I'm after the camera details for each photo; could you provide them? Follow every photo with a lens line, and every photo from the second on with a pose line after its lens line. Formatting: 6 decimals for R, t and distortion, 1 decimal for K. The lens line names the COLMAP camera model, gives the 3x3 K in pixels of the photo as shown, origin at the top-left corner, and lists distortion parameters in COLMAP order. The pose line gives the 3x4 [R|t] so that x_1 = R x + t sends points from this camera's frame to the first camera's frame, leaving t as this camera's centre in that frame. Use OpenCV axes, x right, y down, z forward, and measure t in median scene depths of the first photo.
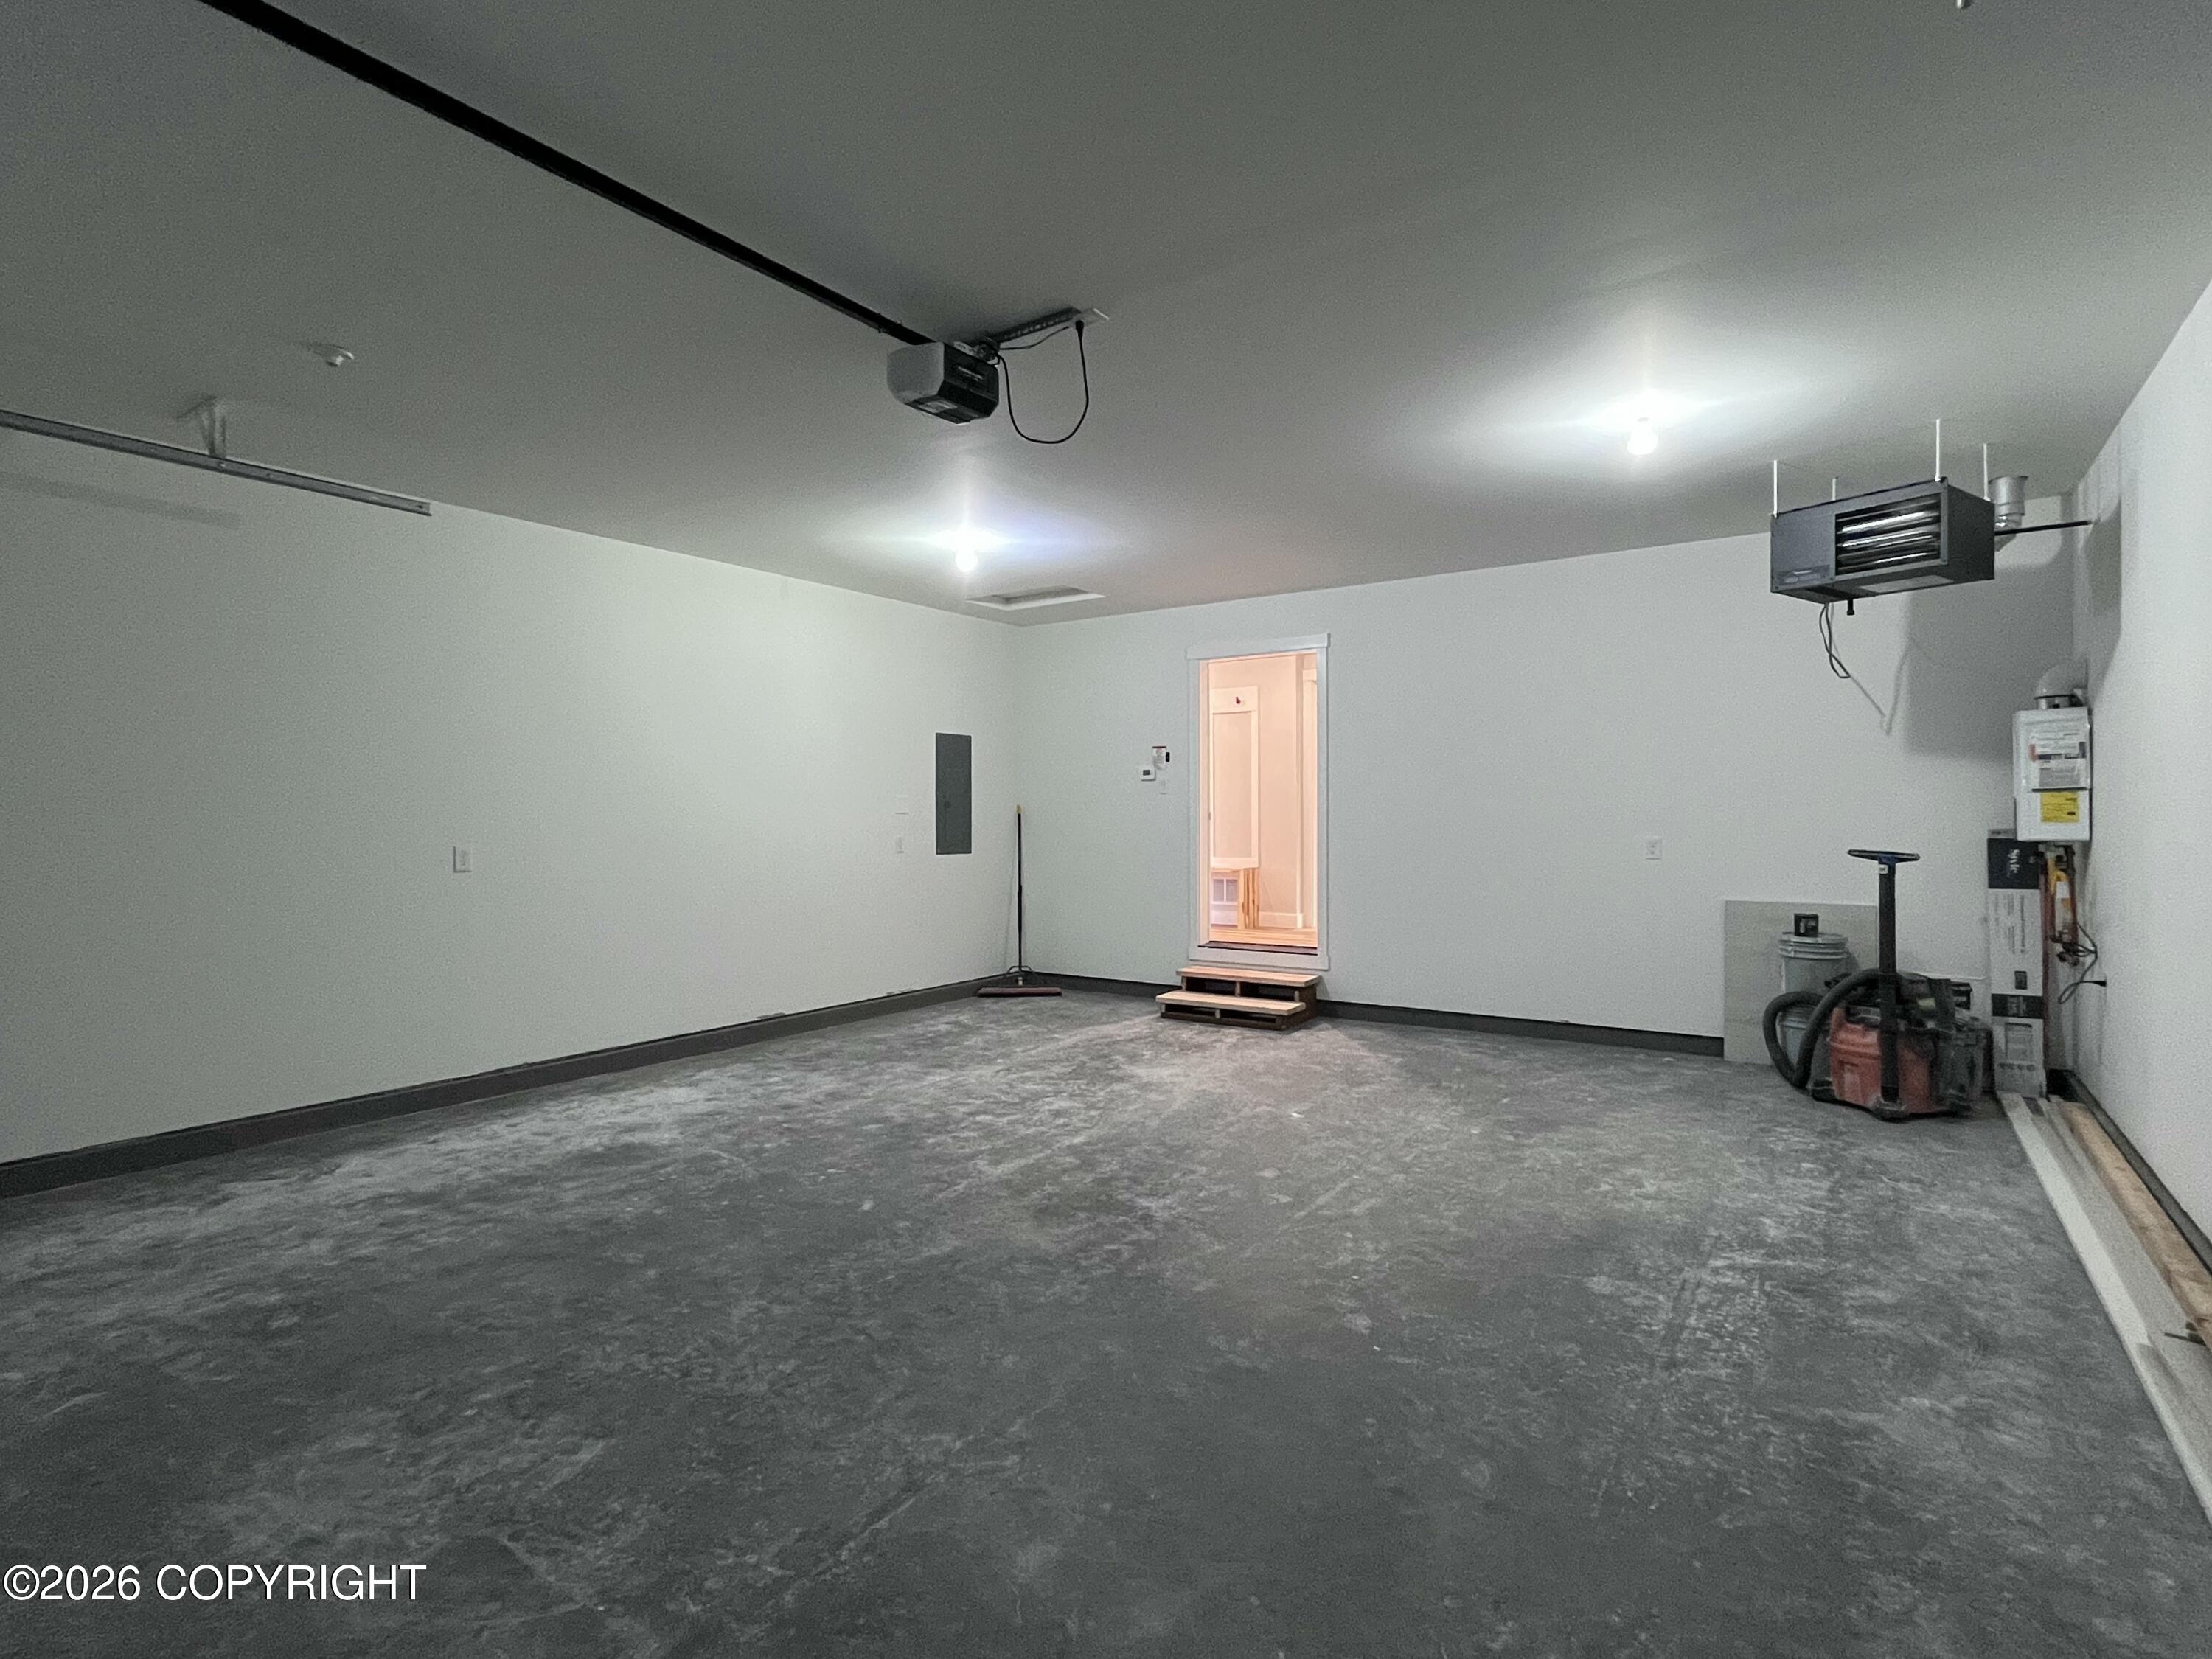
lens RADIAL K [[1095.0, 0, 1100.8], [0, 1095.0, 825.0], [0, 0, 1]] dist [0.002712, -0.000182]
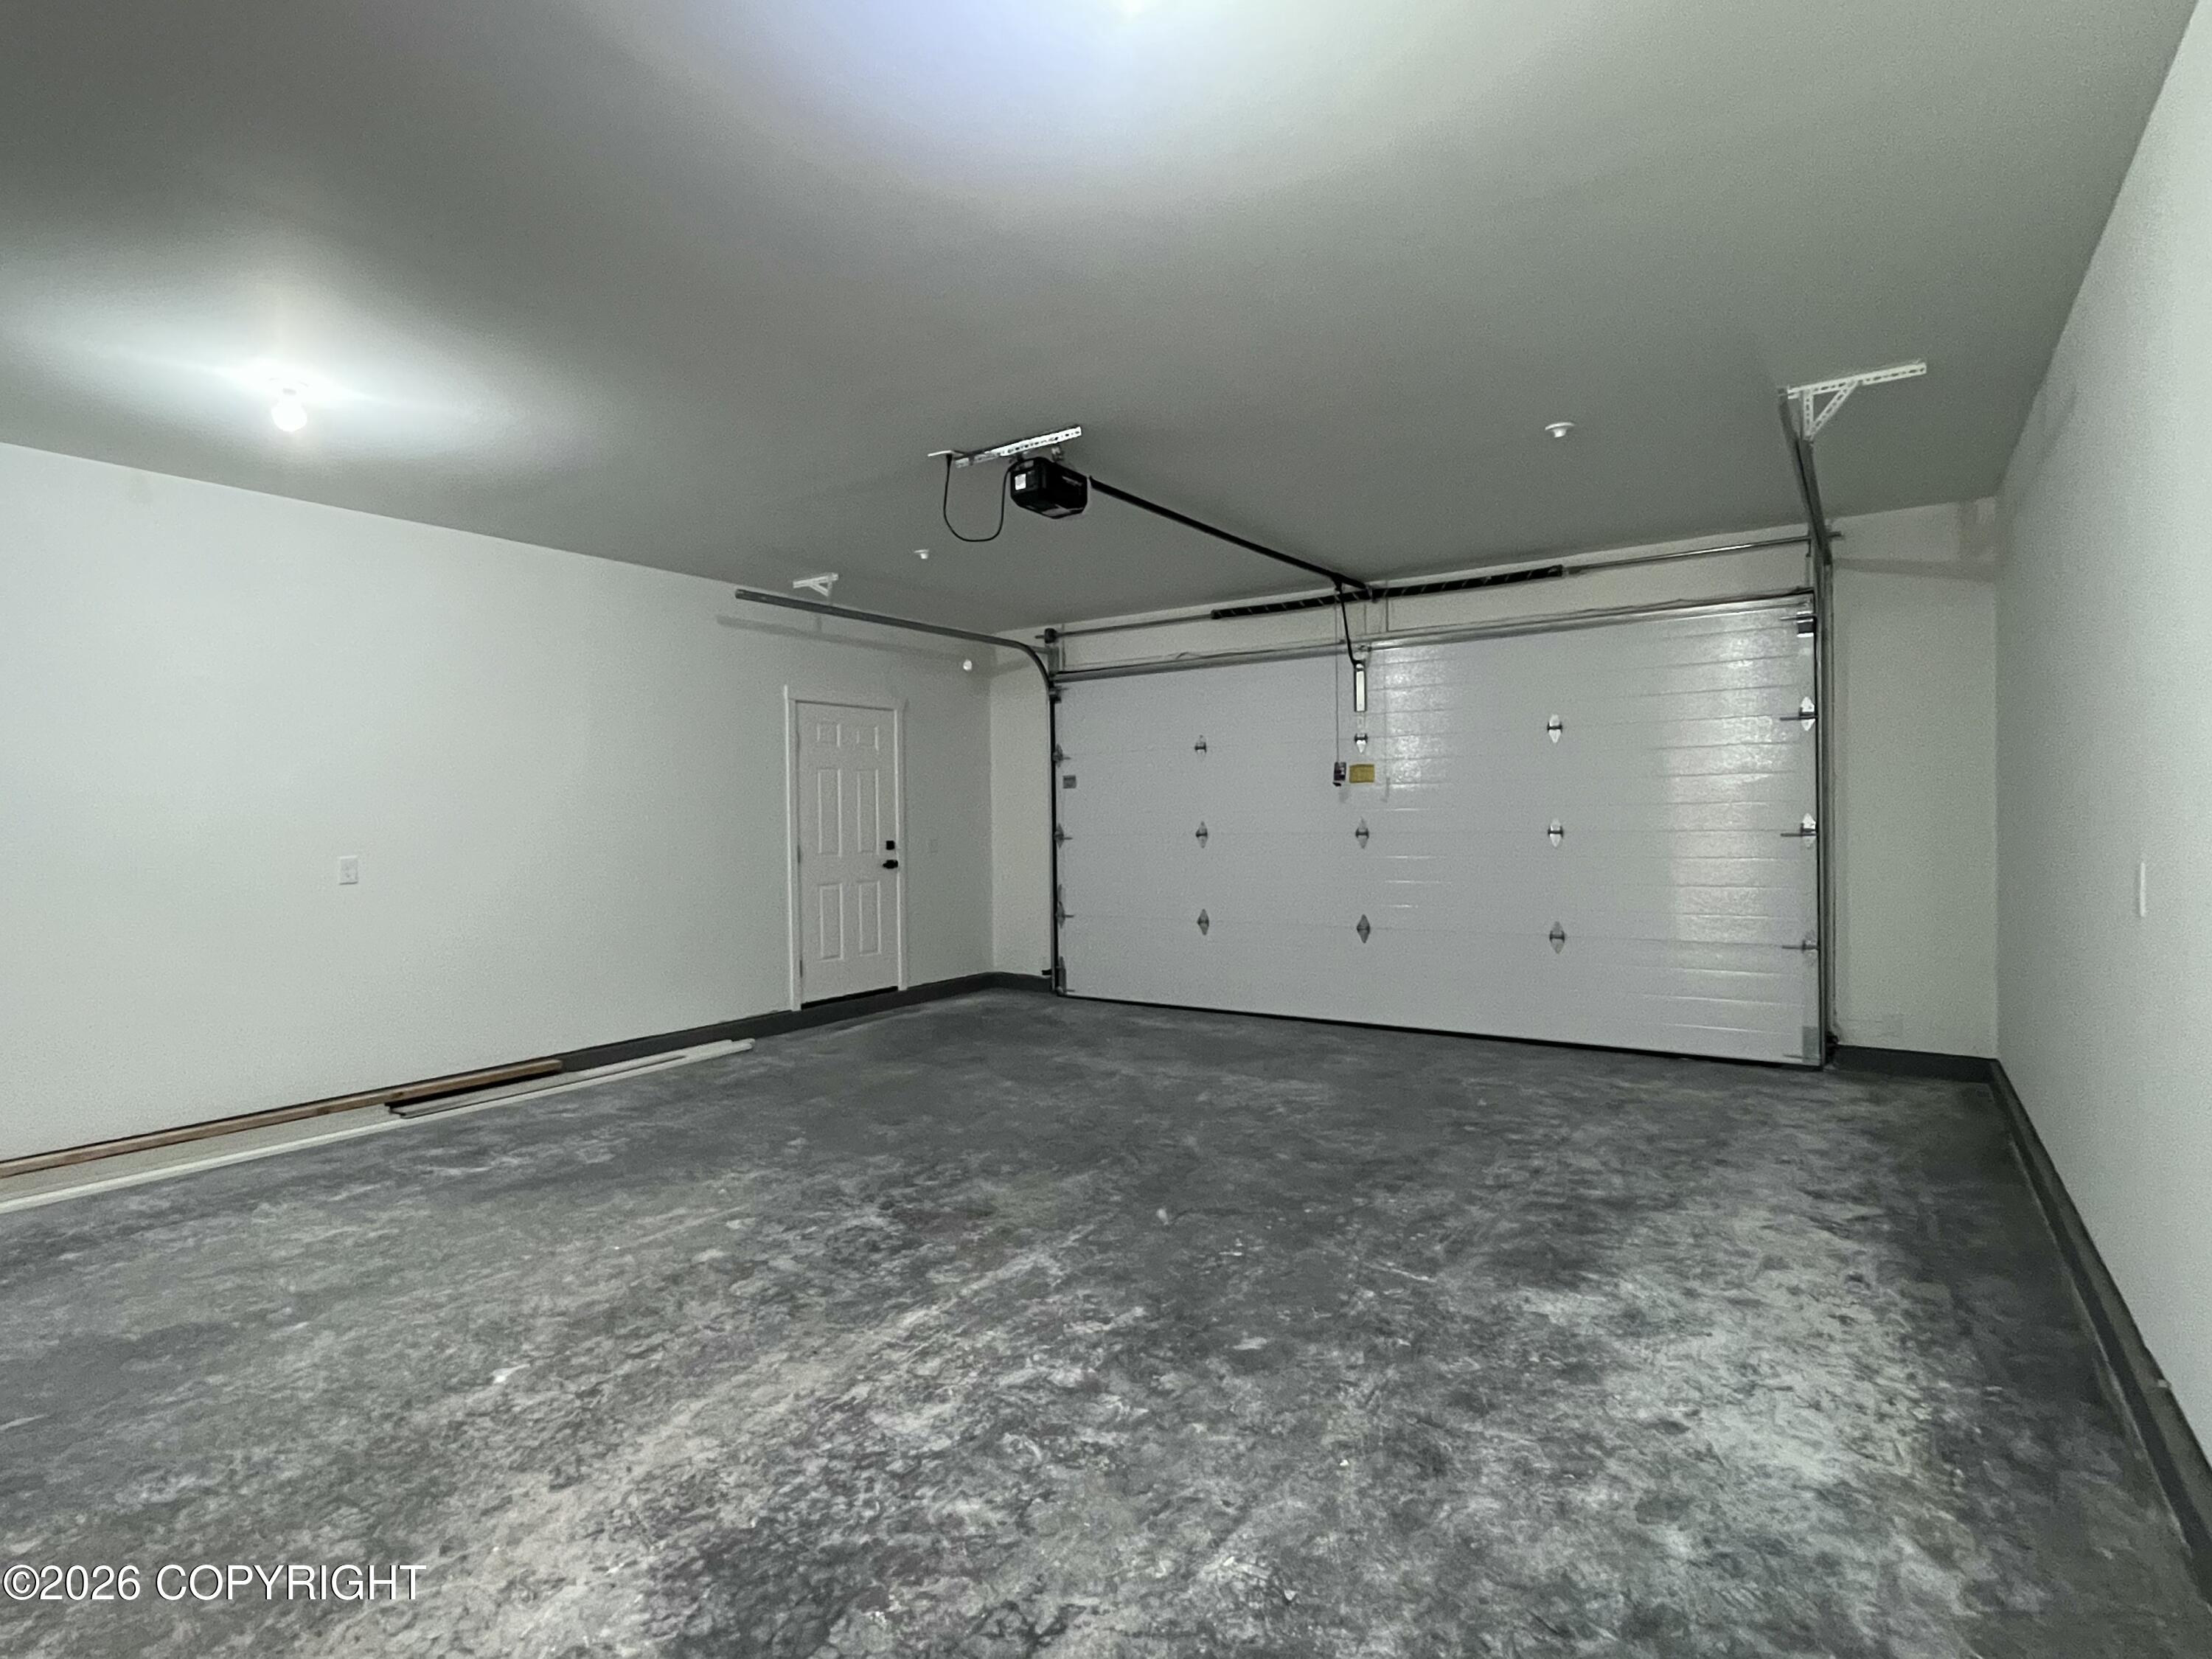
lens RADIAL K [[1095.0, 0, 1111.6], [0, 1095.0, 821.8], [0, 0, 1]] dist [0.002712, -0.000182]
pose [[-0.999734, 0.020715, -0.010181, -0.157630], [0.020563, 0.999678, 0.014841, -0.019981], [0.010486, 0.014628, -0.999838, 1.887699]]
